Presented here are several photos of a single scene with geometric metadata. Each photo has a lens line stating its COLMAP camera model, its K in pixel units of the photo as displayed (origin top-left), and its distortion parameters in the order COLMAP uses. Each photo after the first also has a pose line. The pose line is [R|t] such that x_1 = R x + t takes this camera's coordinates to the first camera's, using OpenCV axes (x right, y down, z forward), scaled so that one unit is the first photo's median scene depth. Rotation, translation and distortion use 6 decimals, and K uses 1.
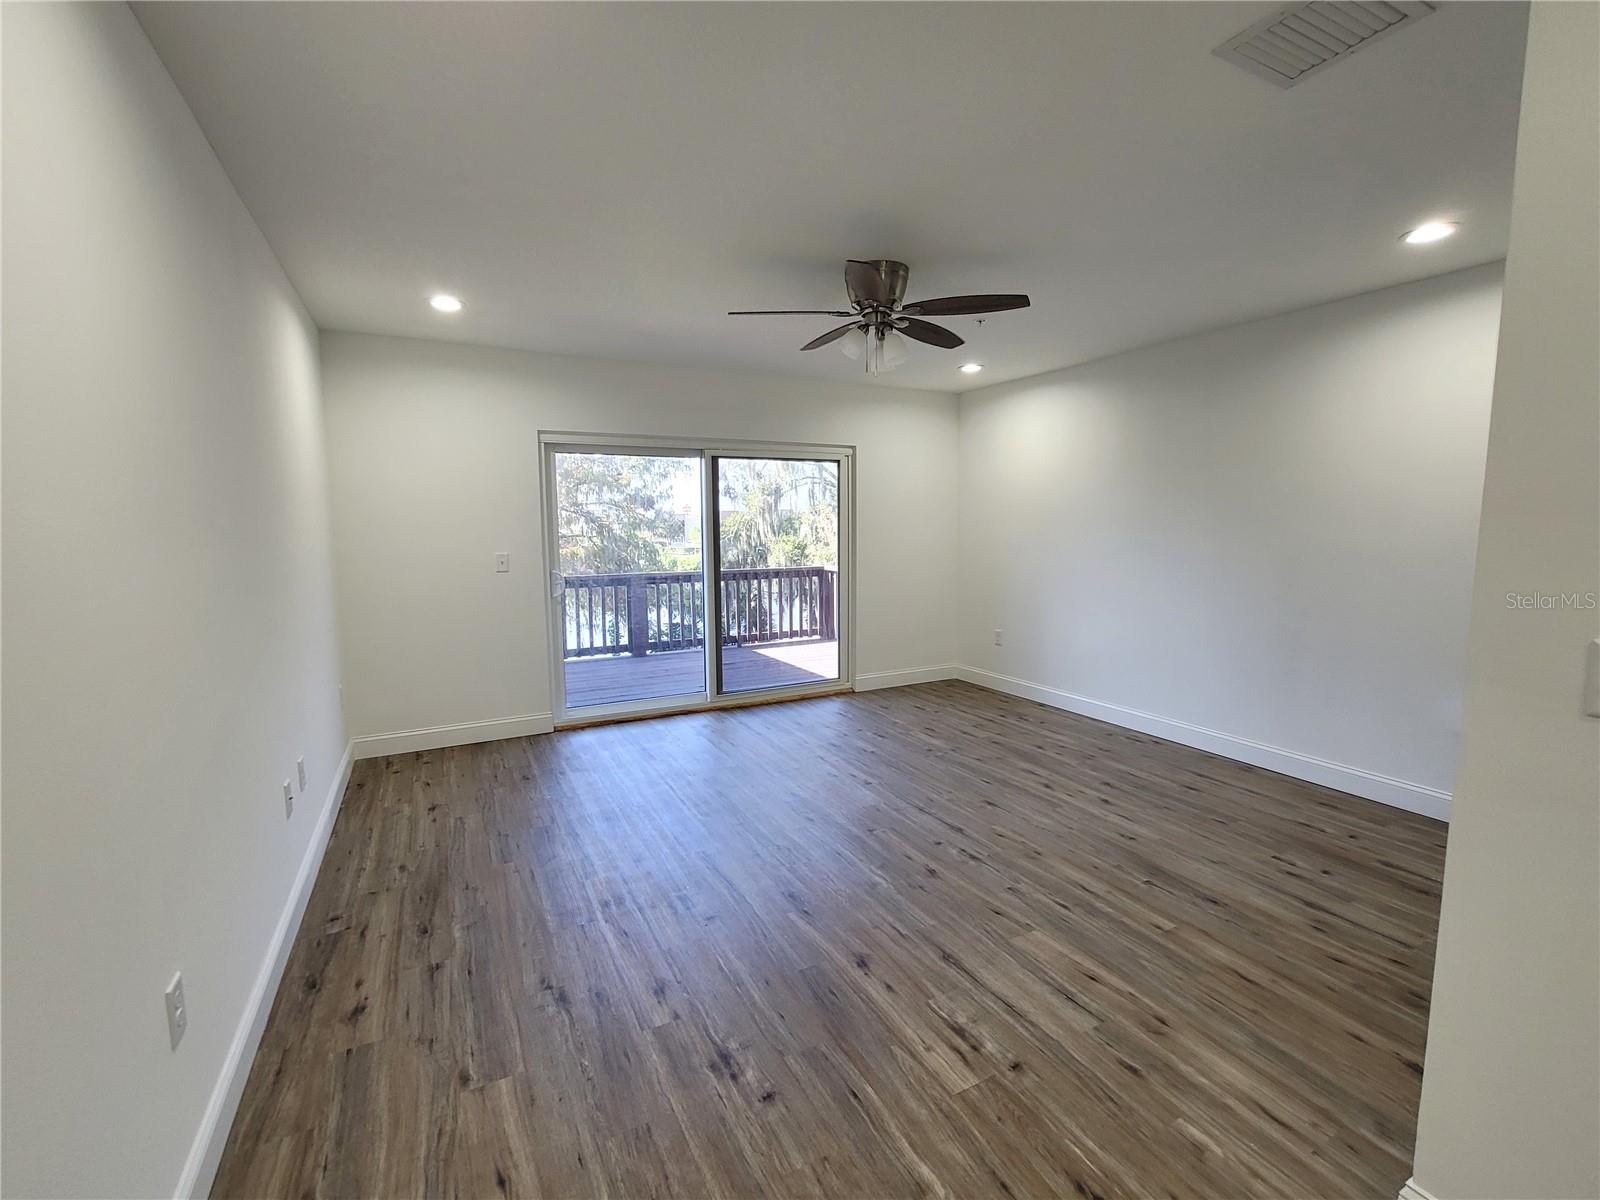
lens RADIAL K [[702.0, 0, 804.1], [0, 702.0, 597.8], [0, 0, 1]] dist [-0.009001, 0.003158]
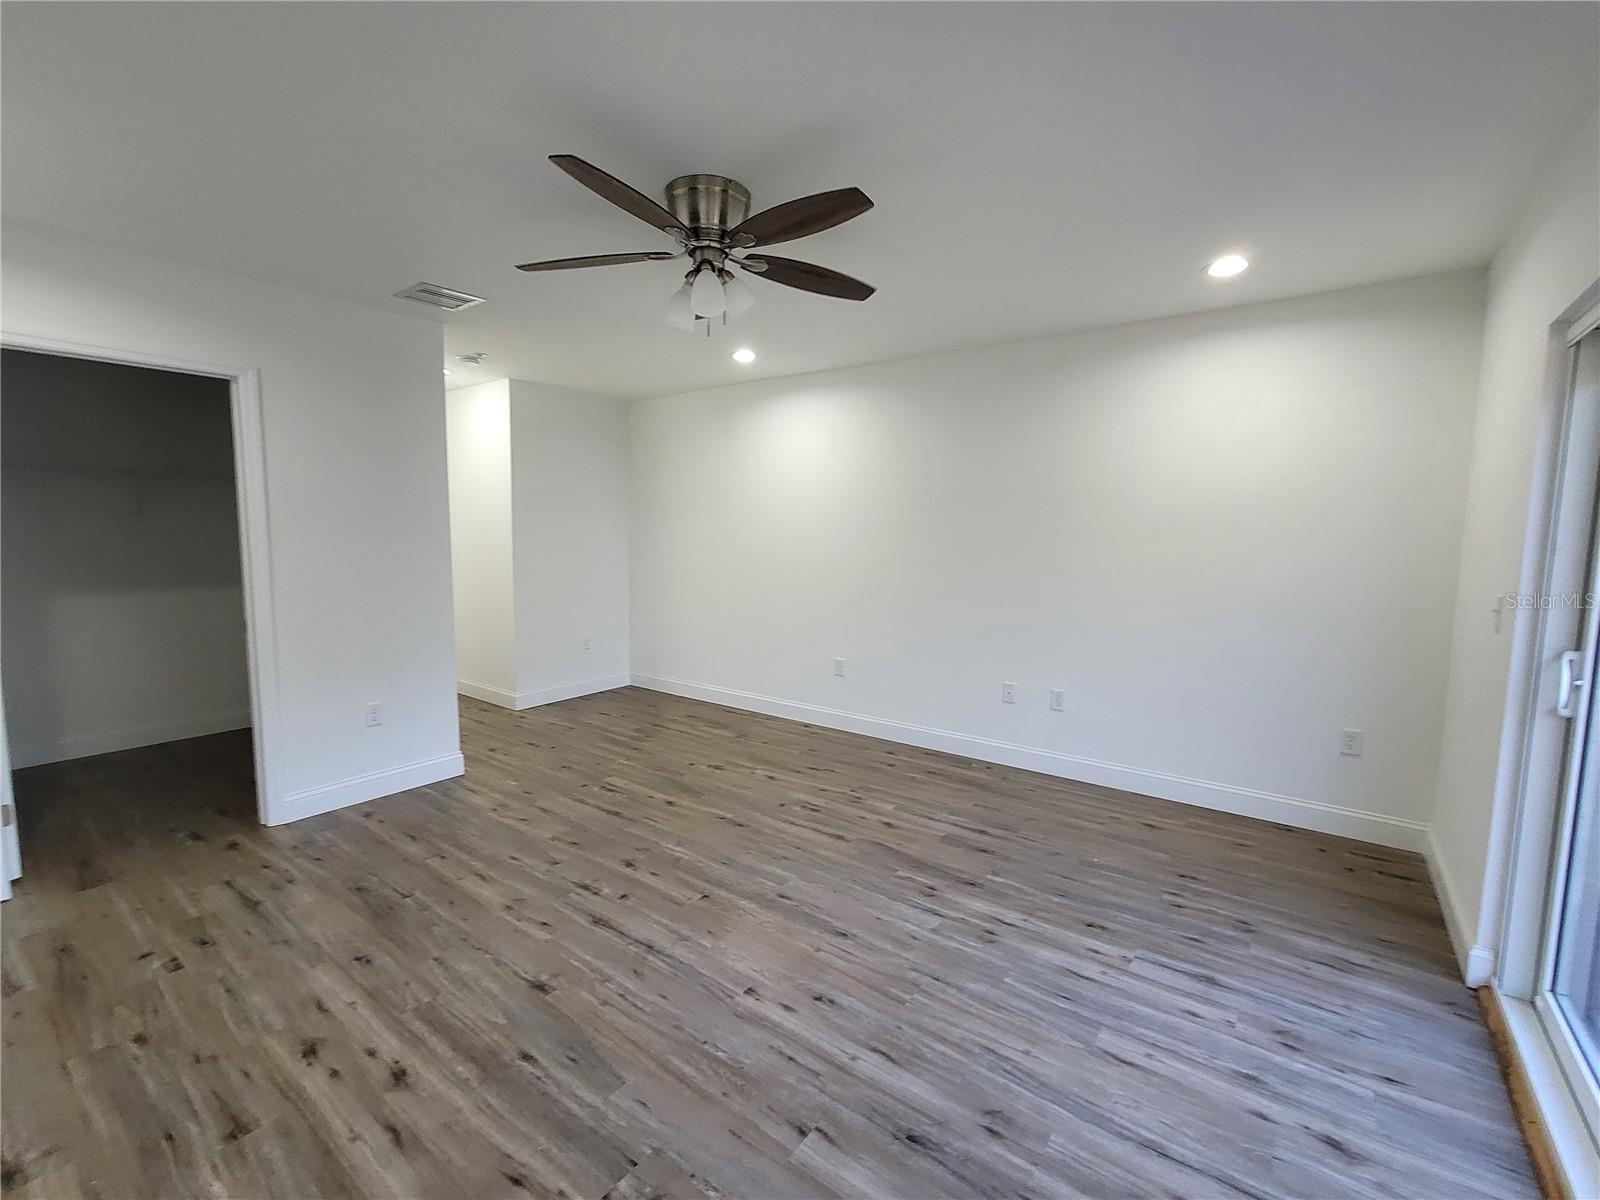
lens RADIAL K [[702.0, 0, 798.7], [0, 702.0, 599.7], [0, 0, 1]] dist [-0.009001, 0.003158]
pose [[-0.905291, 0.041347, -0.422774, 0.380050], [-0.048689, 0.978593, 0.199963, -0.216783], [0.421992, 0.201609, -0.883899, 1.954699]]
